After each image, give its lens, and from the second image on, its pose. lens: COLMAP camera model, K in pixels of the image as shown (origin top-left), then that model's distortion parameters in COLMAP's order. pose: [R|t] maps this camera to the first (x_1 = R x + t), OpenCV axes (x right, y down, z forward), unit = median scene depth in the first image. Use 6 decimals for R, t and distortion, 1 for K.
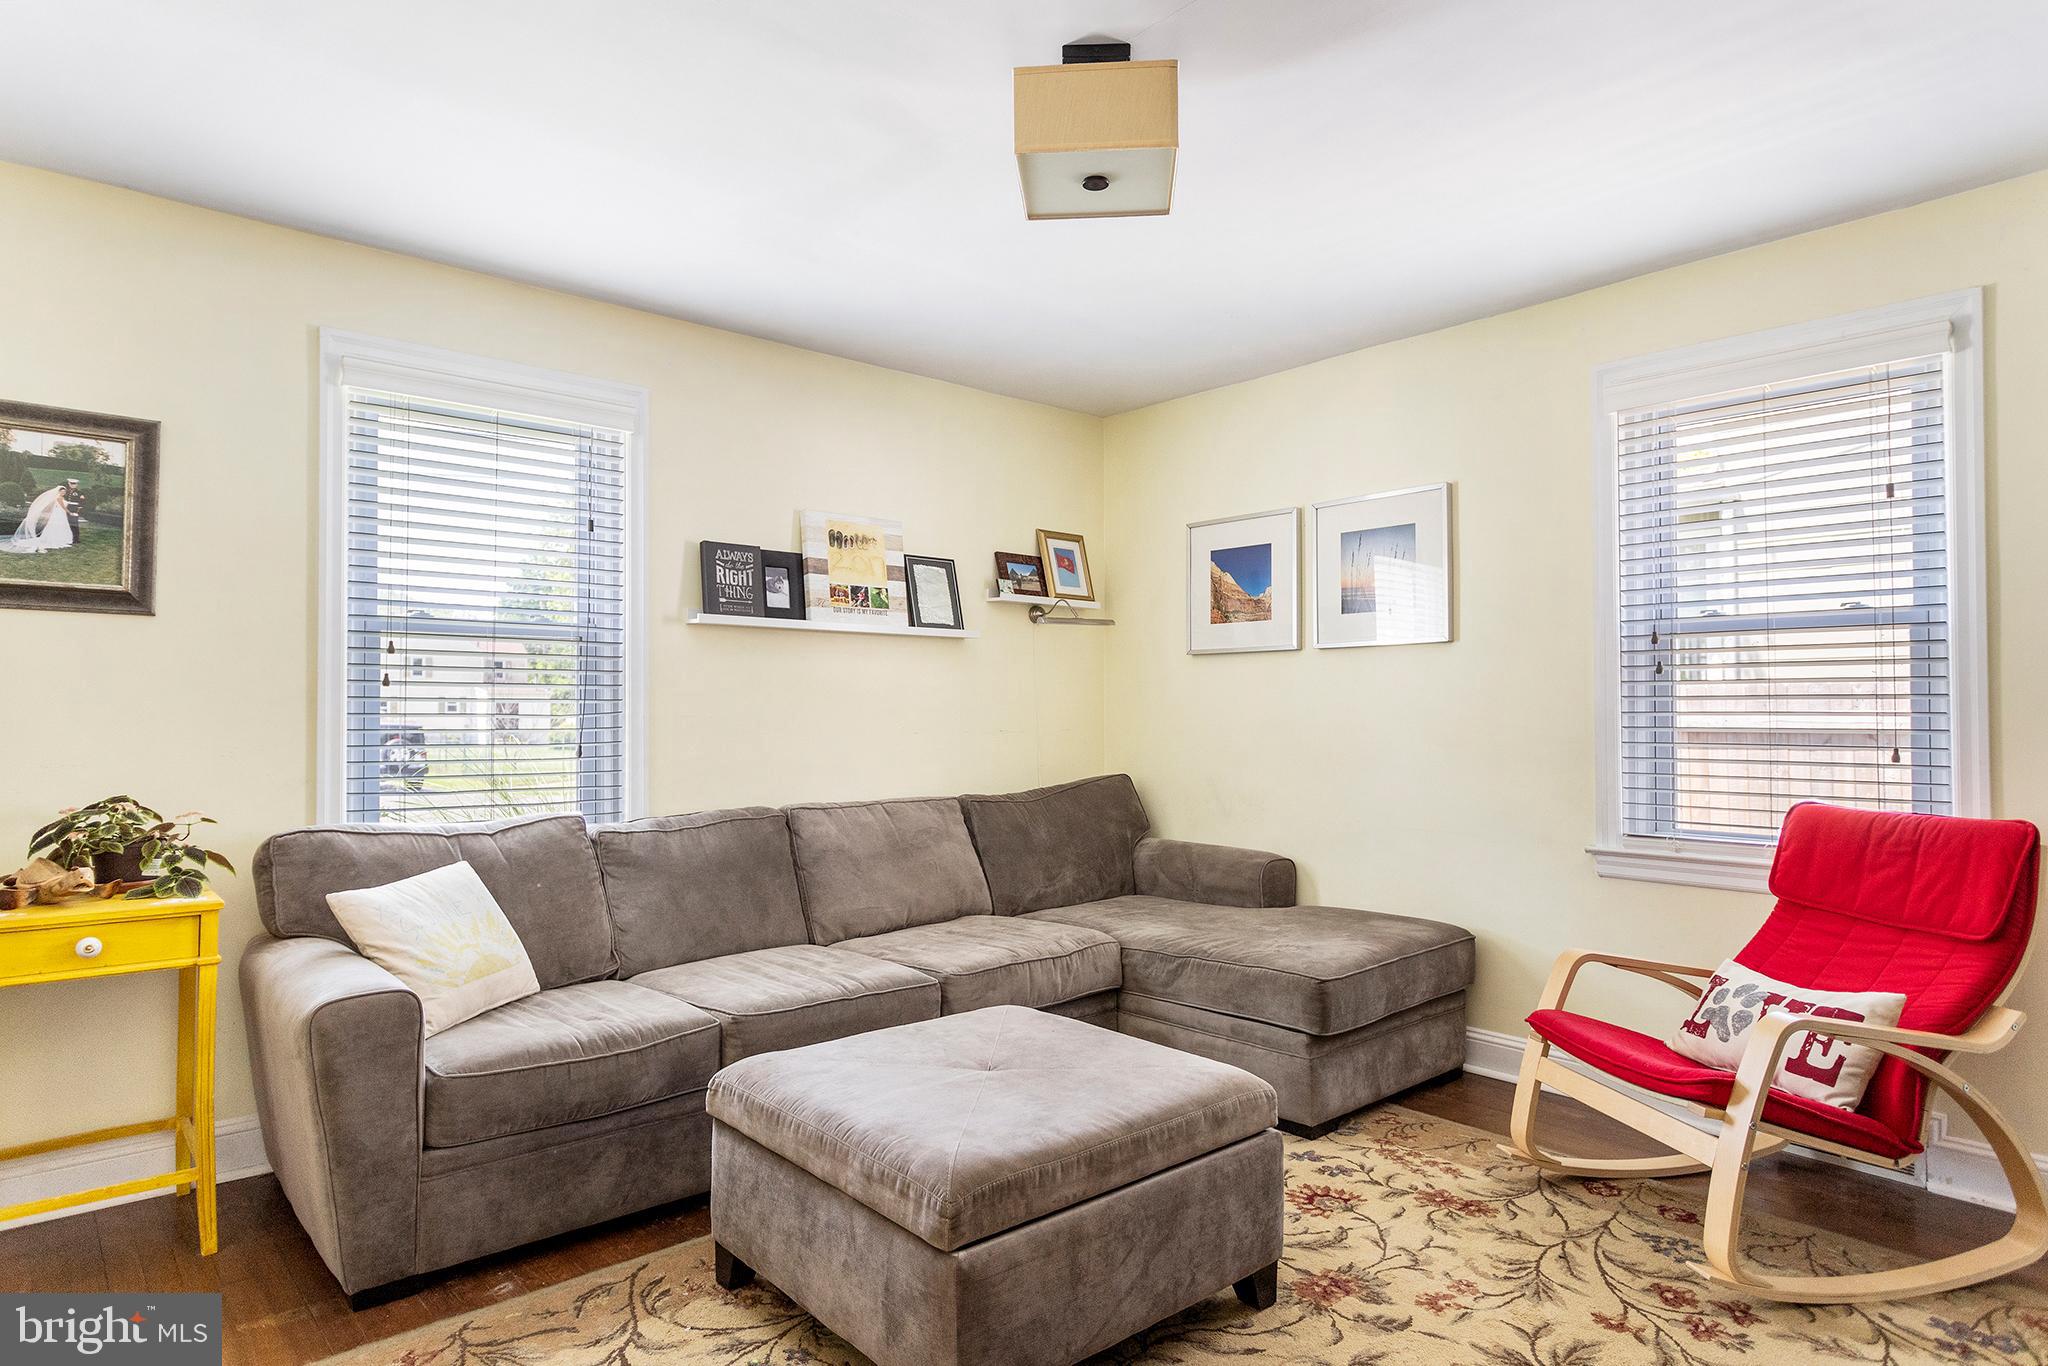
lens RADIAL K [[1132.1, 0, 1016.0], [0, 1132.1, 690.9], [0, 0, 1]] dist [0.001683, 0.000885]
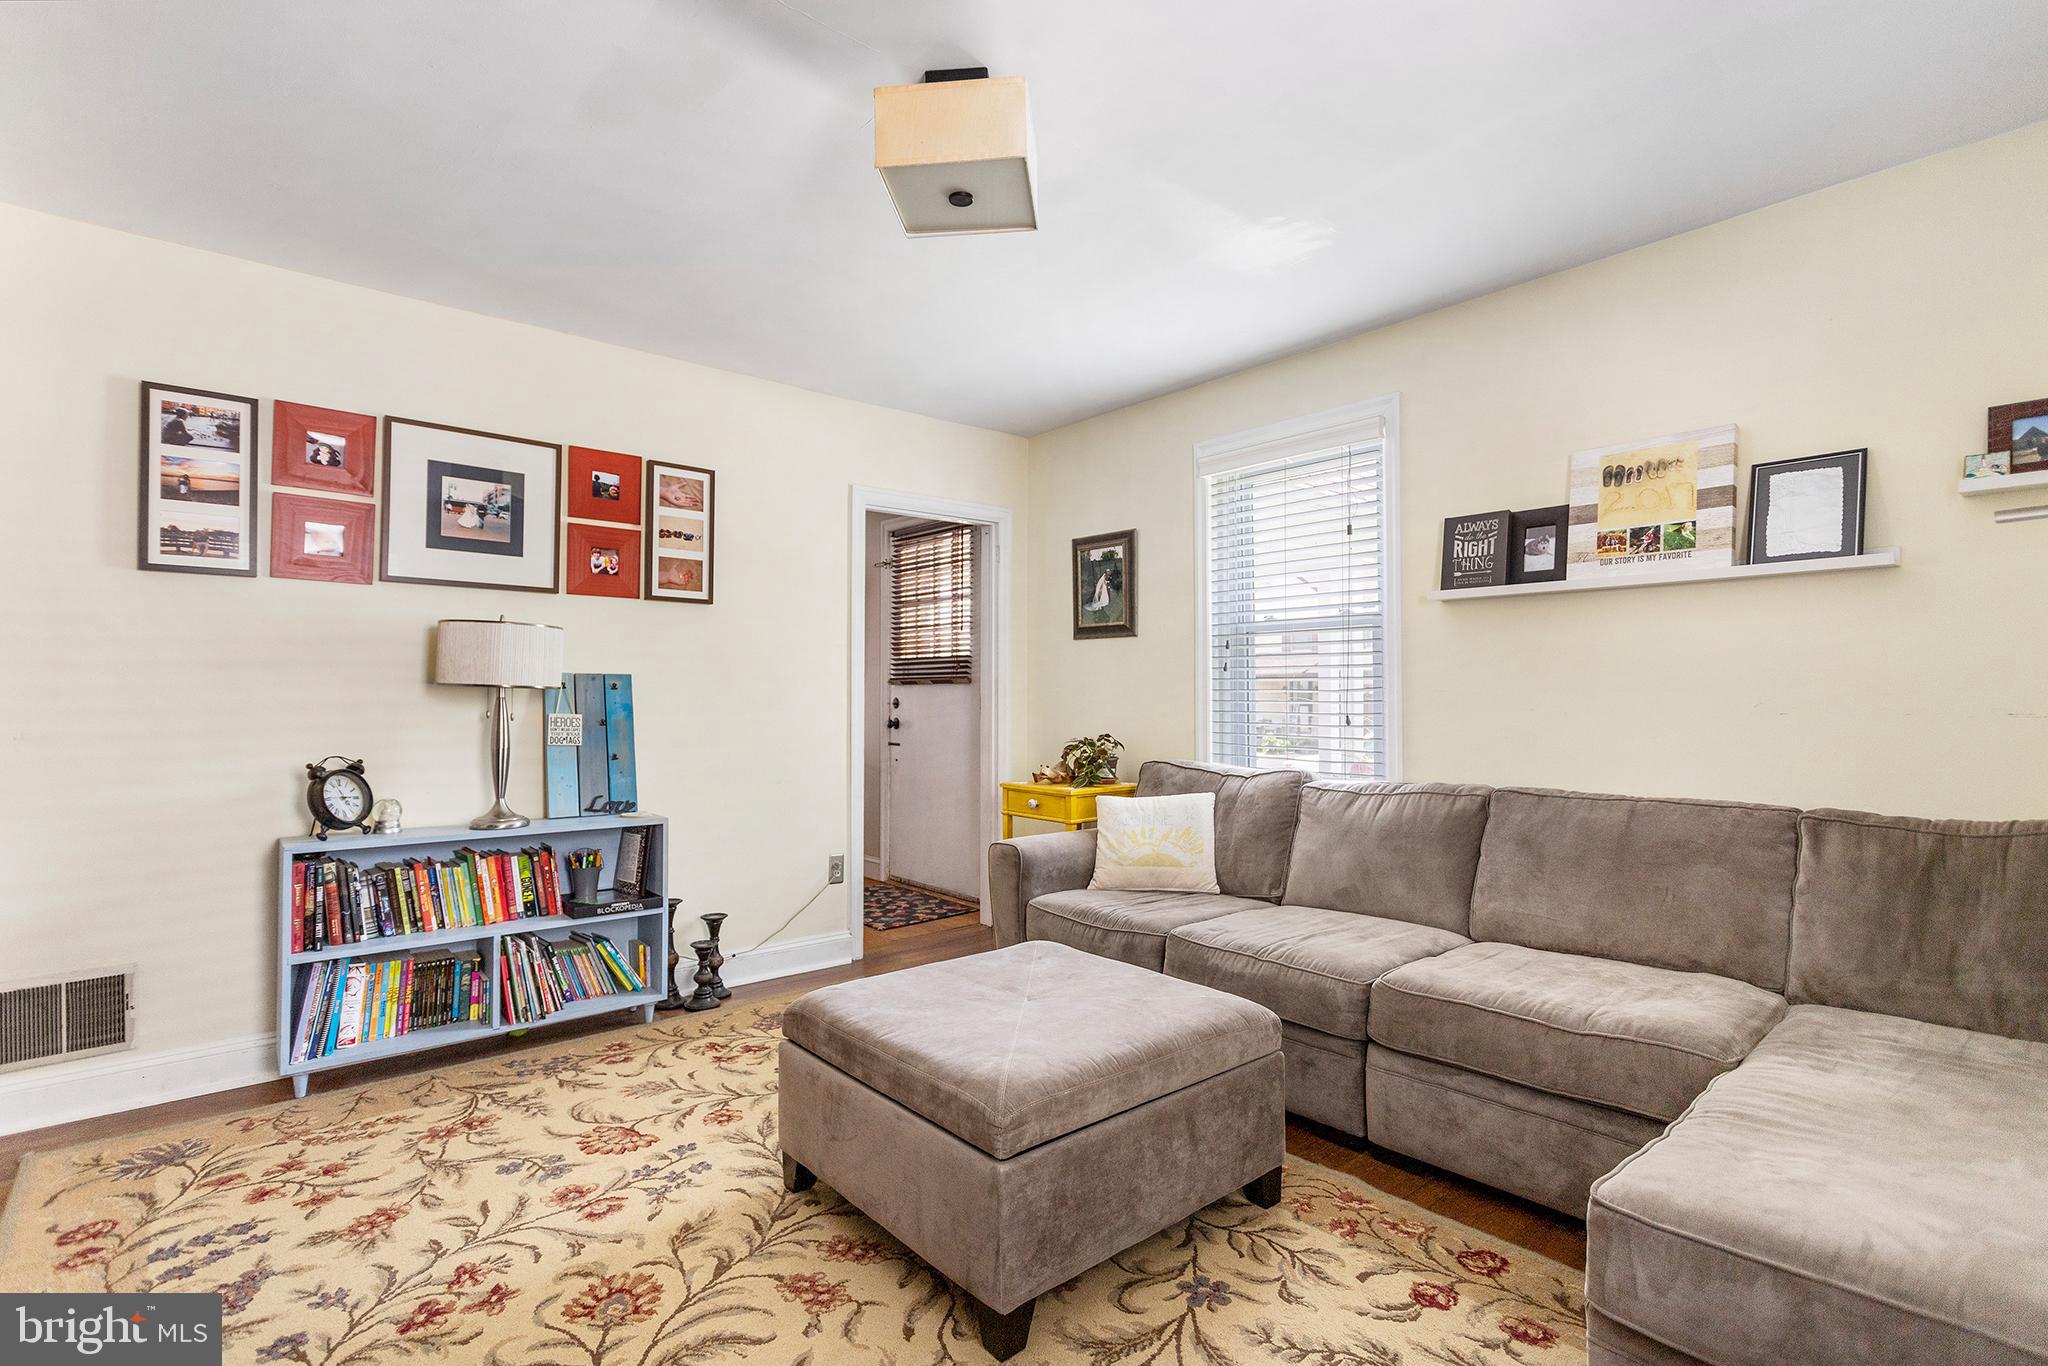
lens RADIAL K [[988.7, 0, 1076.8], [0, 988.7, 693.4], [0, 0, 1]] dist [0.003677, 0.001466]
pose [[0.027507, -0.006754, -0.999599, 0.818579], [0.016957, 0.999836, -0.006289, 0.033397], [0.999478, -0.016777, 0.027617, 0.868900]]
